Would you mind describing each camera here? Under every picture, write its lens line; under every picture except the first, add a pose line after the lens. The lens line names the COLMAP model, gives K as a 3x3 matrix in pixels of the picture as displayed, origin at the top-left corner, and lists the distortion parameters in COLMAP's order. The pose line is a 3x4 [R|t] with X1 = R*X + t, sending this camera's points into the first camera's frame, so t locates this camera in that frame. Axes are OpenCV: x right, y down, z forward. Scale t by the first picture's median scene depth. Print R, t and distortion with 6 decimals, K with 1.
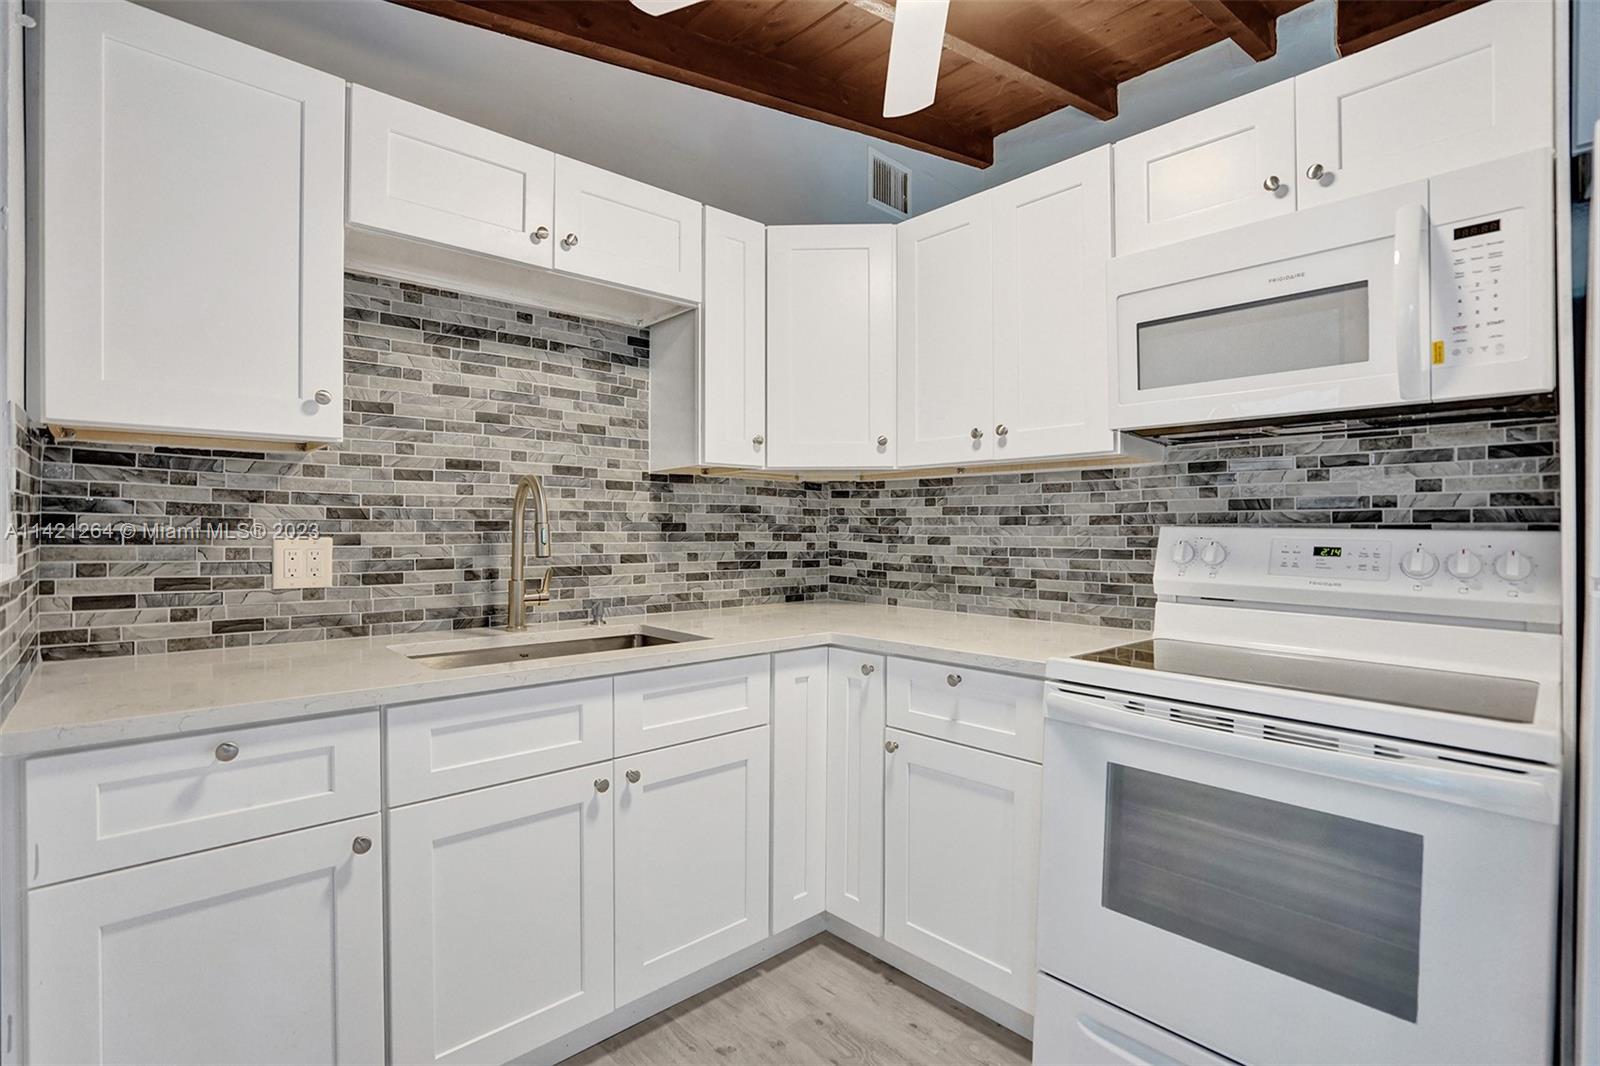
lens RADIAL K [[753.9, 0, 800.0], [0, 753.9, 533.0], [0, 0, 1]] dist [-0.057050, 0.024007]
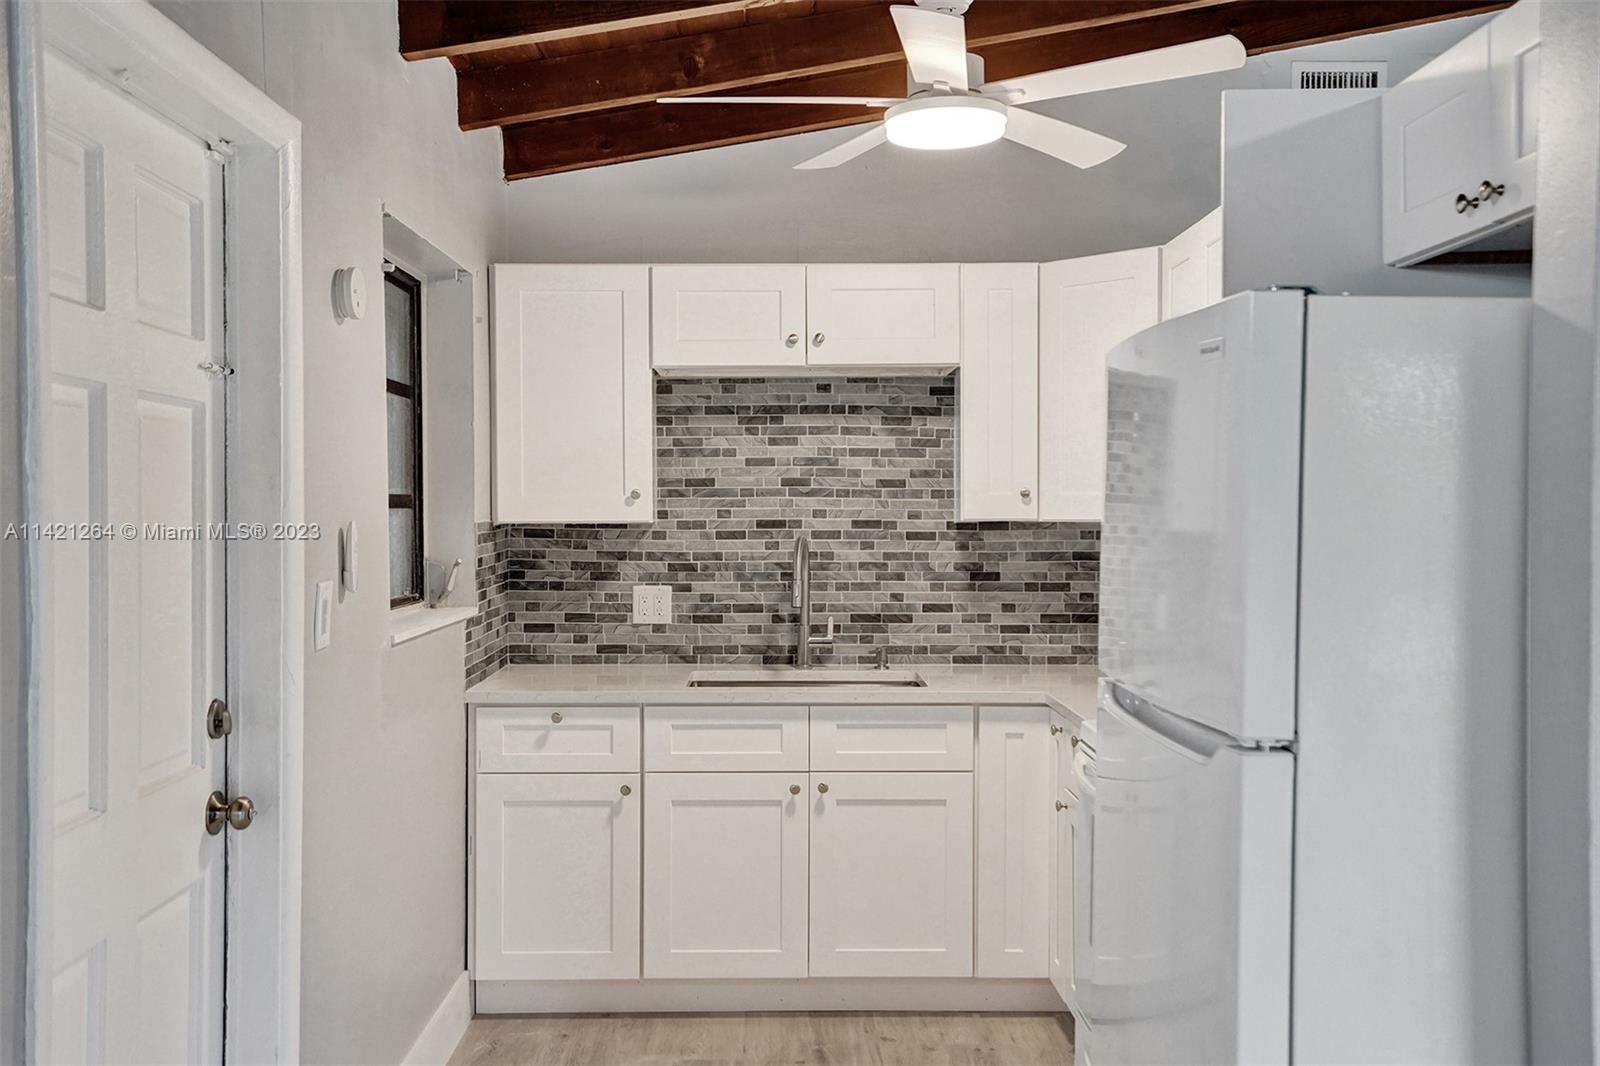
lens RADIAL K [[1532.9, 0, 800.0], [0, 1532.9, 533.0], [0, 0, 1]] dist [0.013500, 0.001148]
pose [[0.738719, 0.010324, -0.673935, 1.205348], [-0.001155, 0.999901, 0.014052, -0.111666], [0.674013, -0.009602, 0.738657, -0.748430]]
